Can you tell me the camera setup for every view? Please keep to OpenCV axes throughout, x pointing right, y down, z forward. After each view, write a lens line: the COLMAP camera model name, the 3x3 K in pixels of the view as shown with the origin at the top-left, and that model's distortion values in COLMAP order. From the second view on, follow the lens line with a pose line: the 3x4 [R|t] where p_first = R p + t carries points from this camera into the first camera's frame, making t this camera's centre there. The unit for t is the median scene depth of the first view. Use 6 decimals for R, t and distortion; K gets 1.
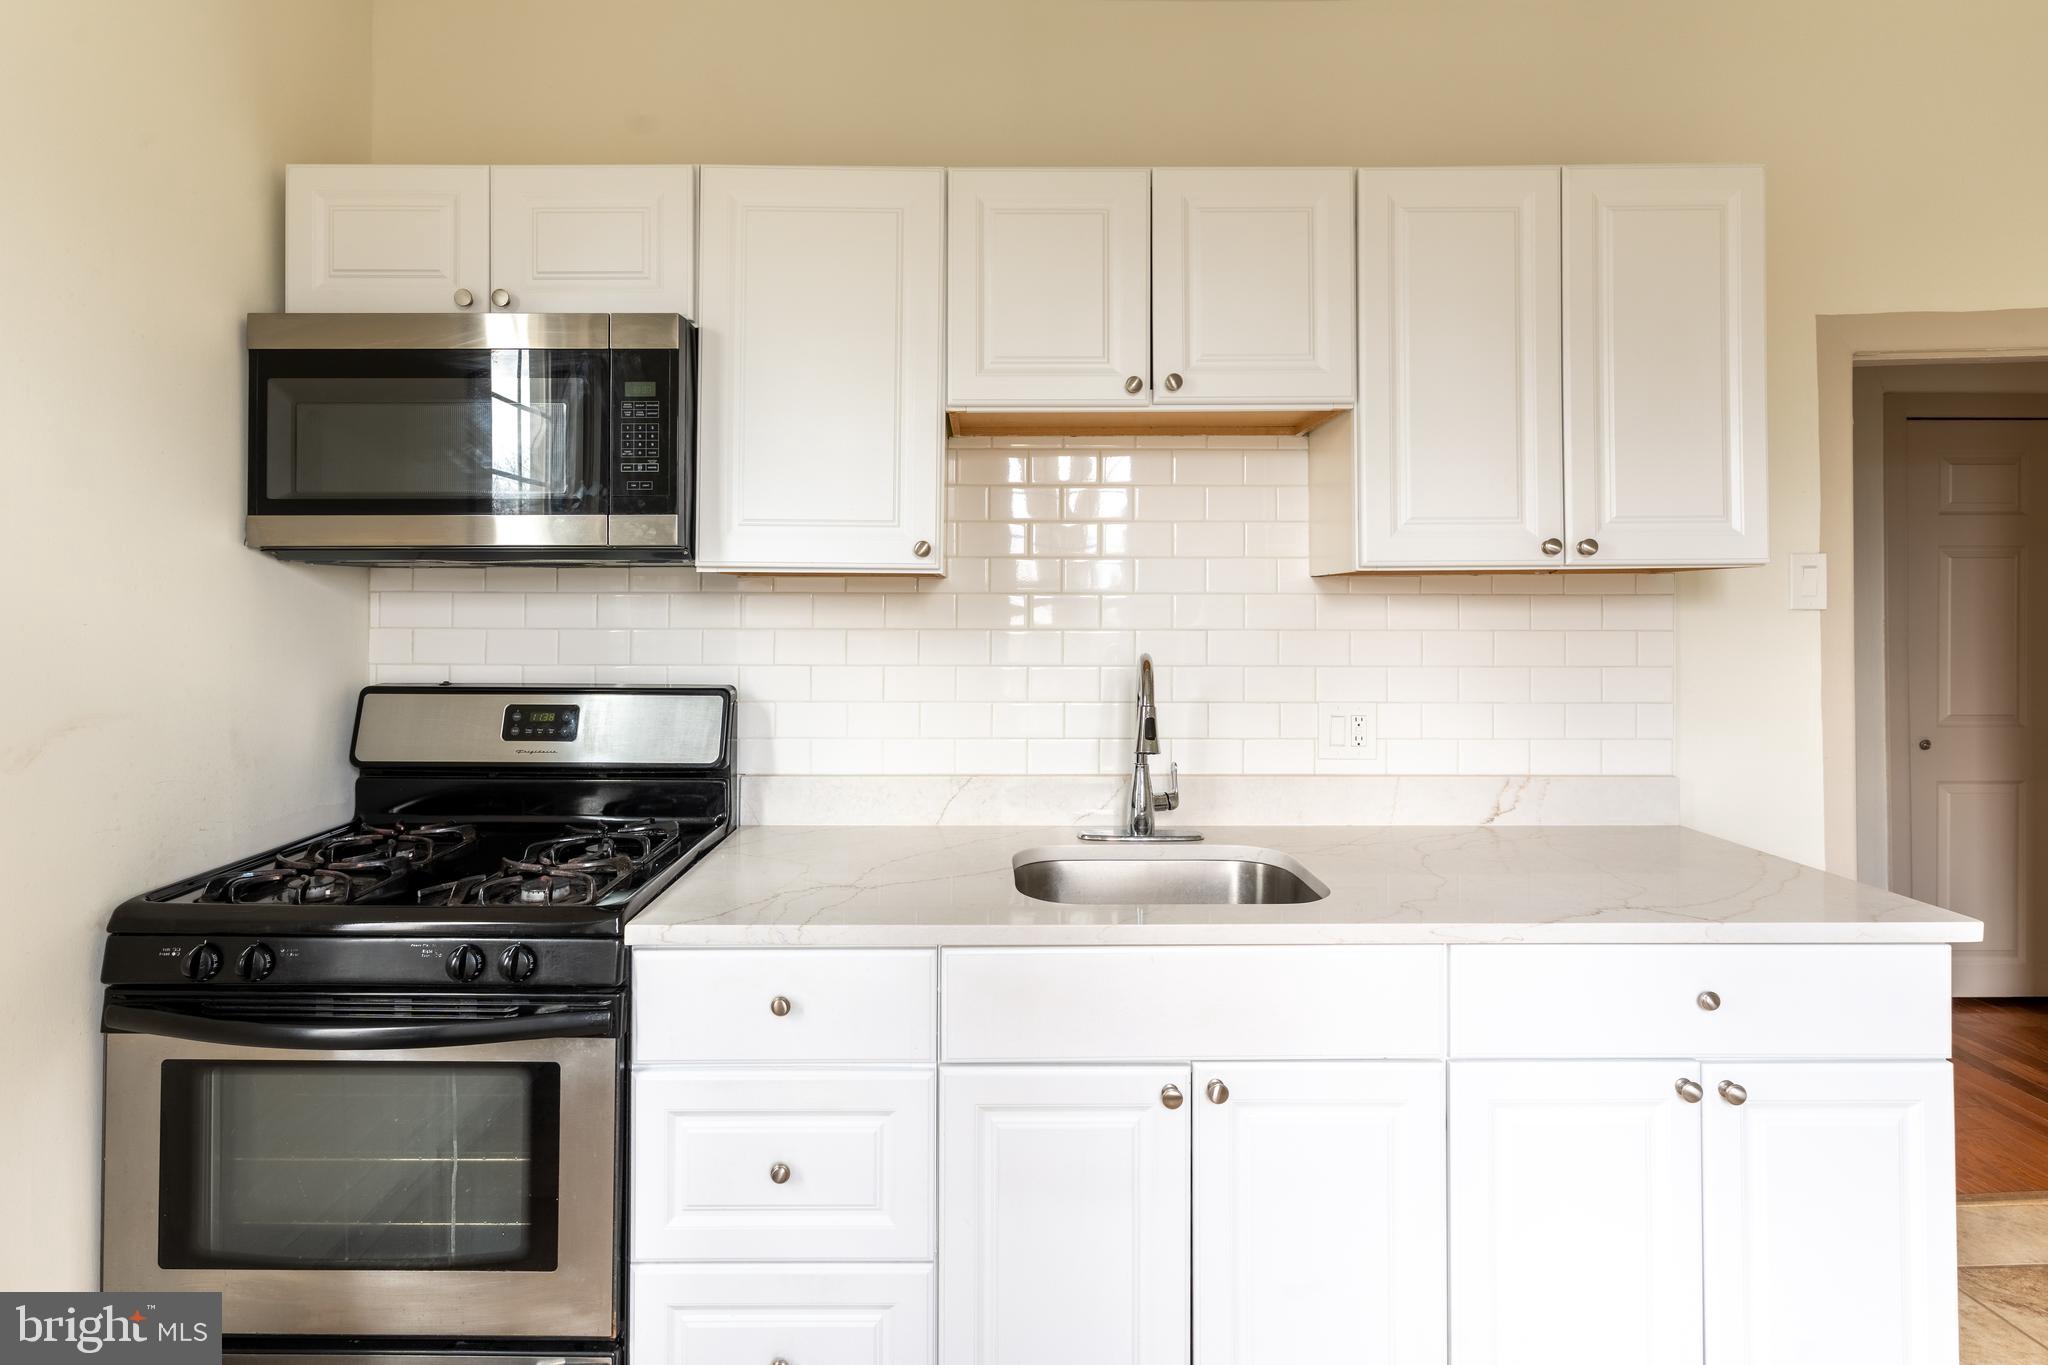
lens RADIAL K [[986.6, 0, 985.9], [0, 986.6, 608.2], [0, 0, 1]] dist [0.006090, -0.000514]
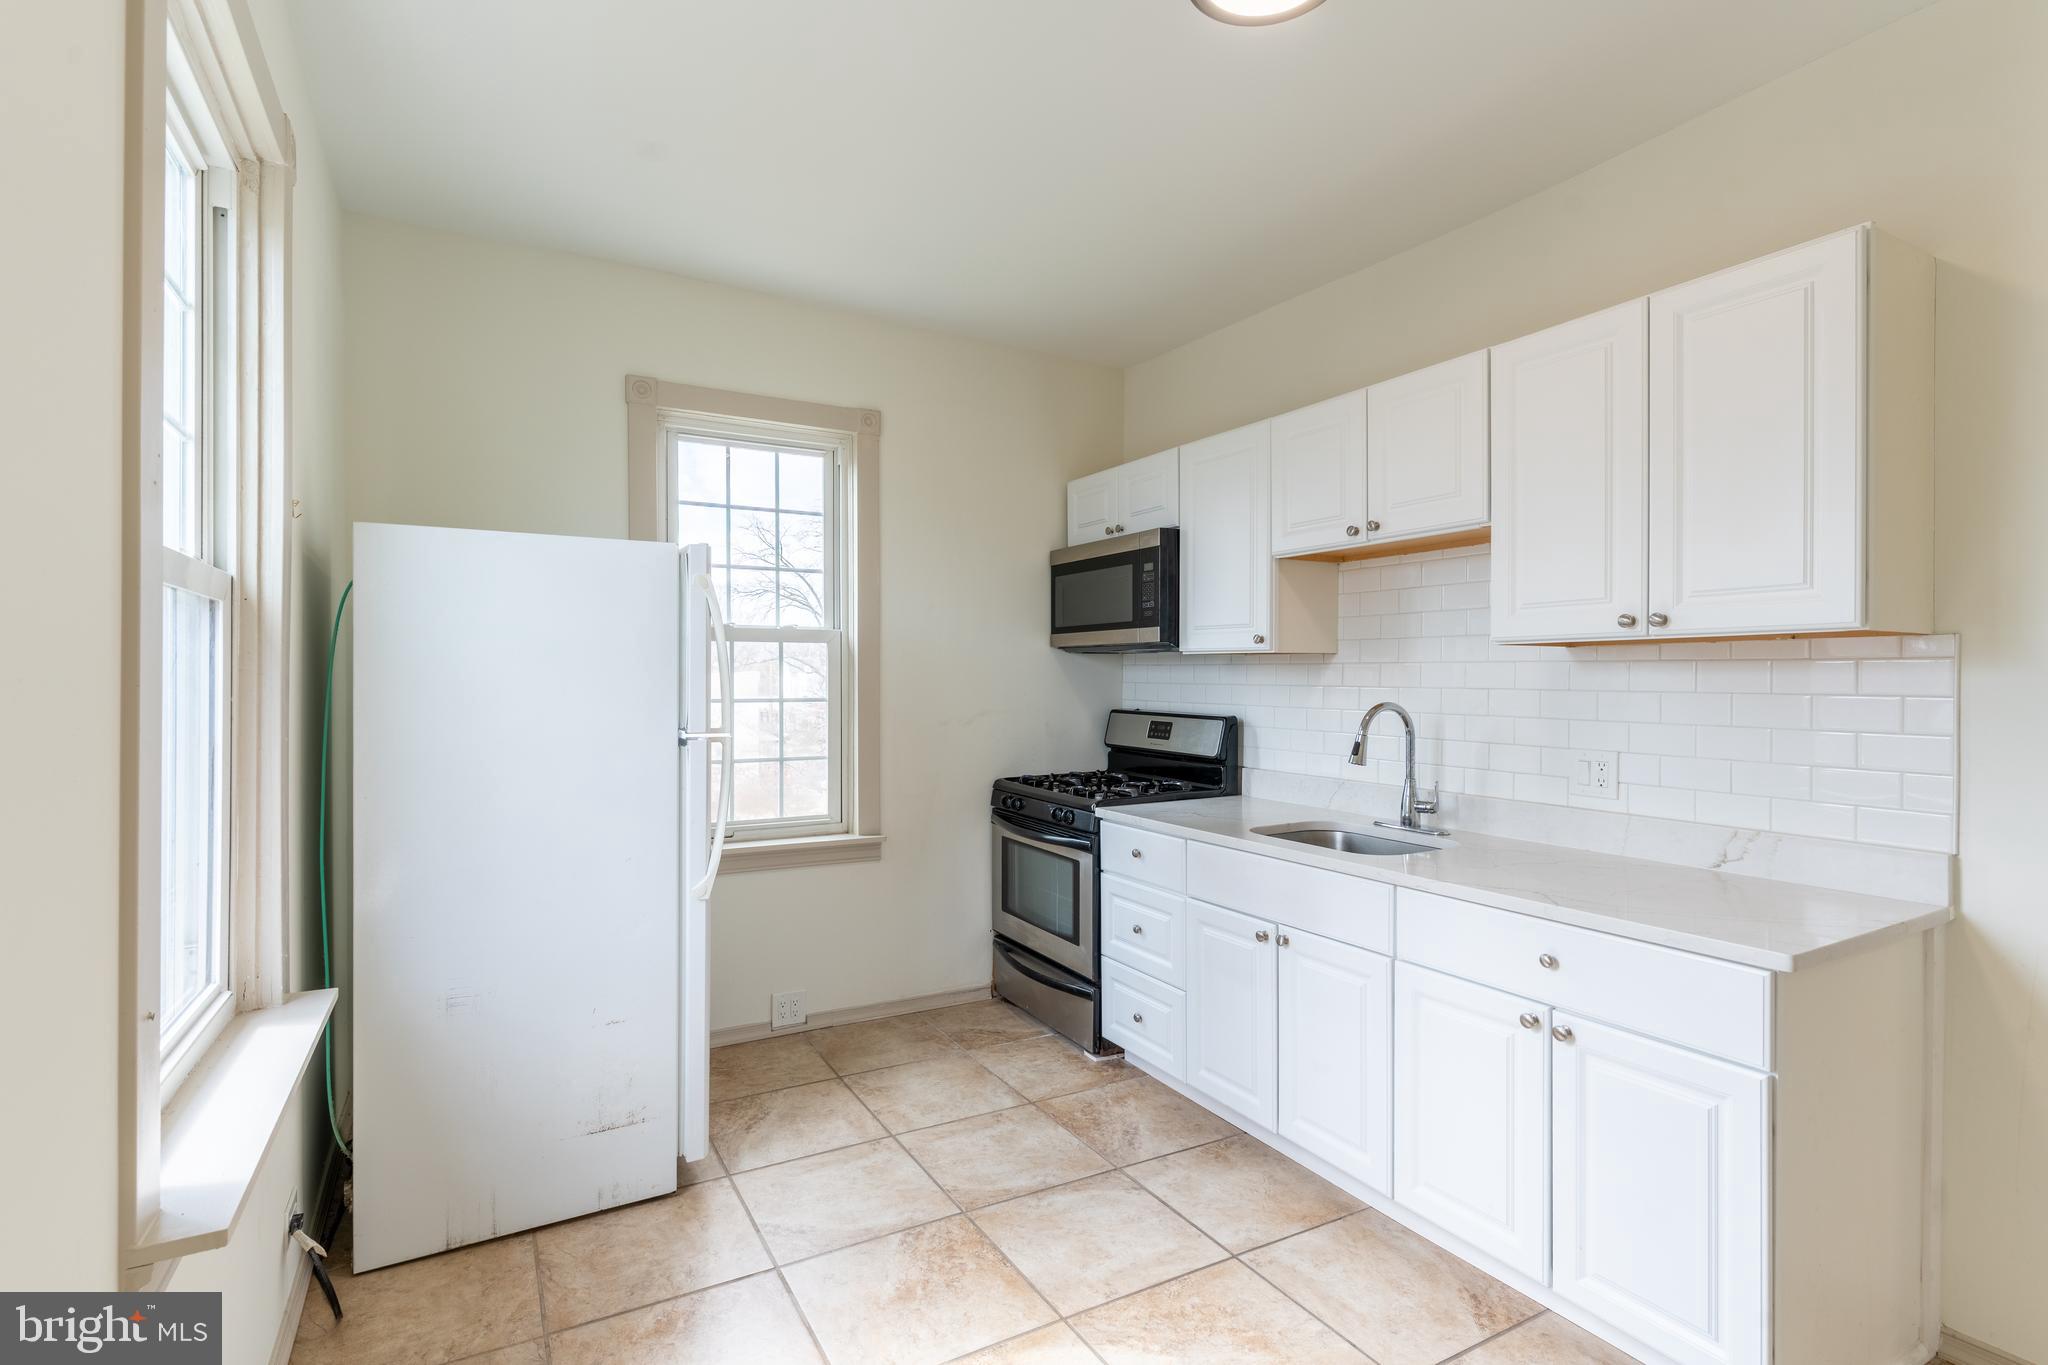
lens RADIAL K [[986.6, 0, 1024.7], [0, 986.6, 687.8], [0, 0, 1]] dist [0.006090, -0.000514]
pose [[0.490601, 0.012584, -0.871294, 1.269383], [0.000552, 0.999891, 0.014752, 0.000960], [0.871384, -0.007719, 0.490540, -0.235210]]
